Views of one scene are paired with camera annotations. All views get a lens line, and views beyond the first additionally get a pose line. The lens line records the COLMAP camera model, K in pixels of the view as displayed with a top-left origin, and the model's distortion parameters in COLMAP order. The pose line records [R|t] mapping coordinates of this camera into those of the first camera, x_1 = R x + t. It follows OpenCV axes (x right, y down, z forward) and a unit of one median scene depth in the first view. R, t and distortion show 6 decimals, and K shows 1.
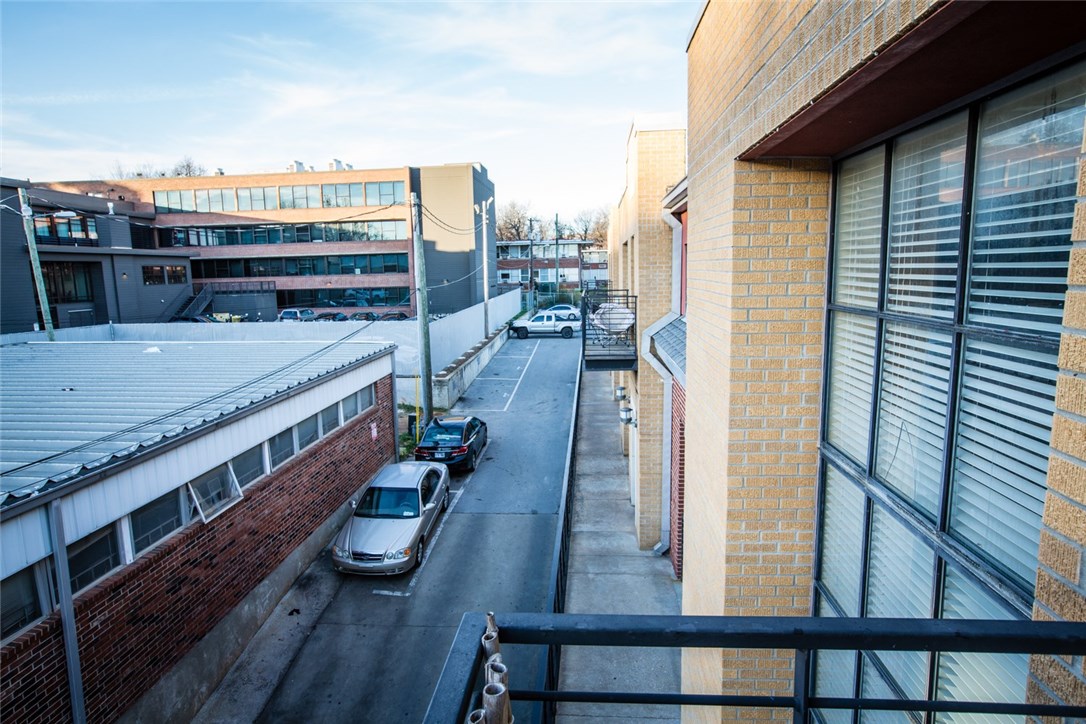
lens RADIAL K [[629.0, 0, 543.0], [0, 629.0, 362.0], [0, 0, 1]] dist [-0.000603, -0.000062]
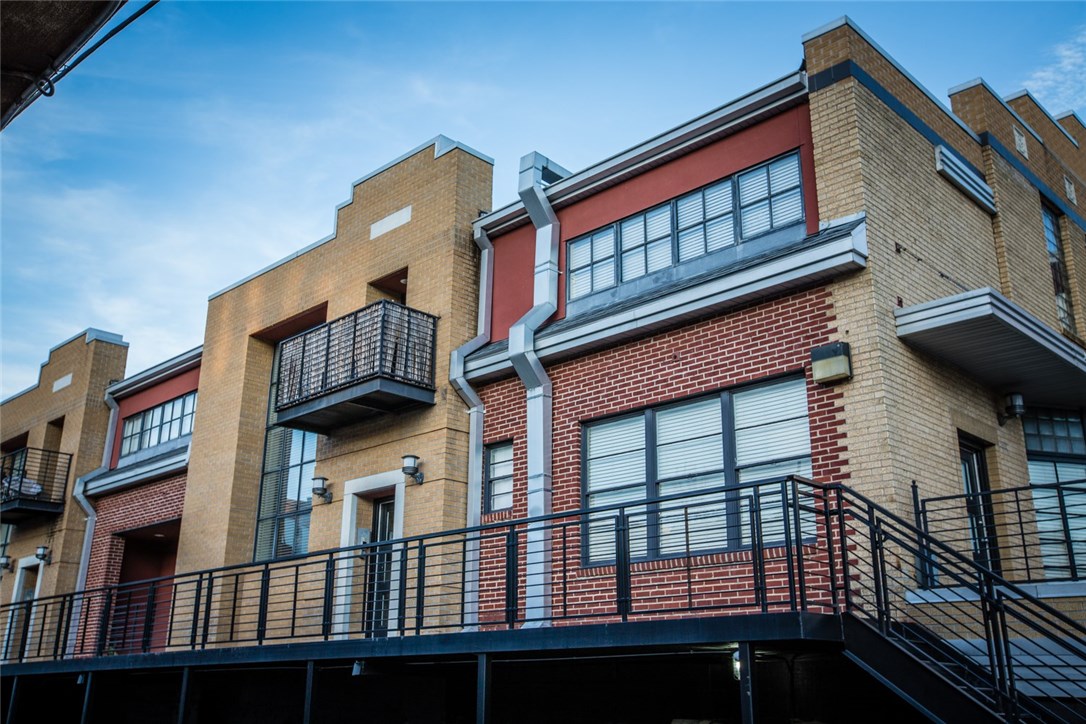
lens RADIAL K [[1024.9, 0, 543.0], [0, 1024.9, 362.0], [0, 0, 1]] dist [0.004313, 0.003465]
pose [[0.640532, 0.266130, 0.720343, -2.319244], [0.089393, 0.905813, -0.414140, 1.979061], [-0.762711, 0.329663, 0.556412, -2.846451]]
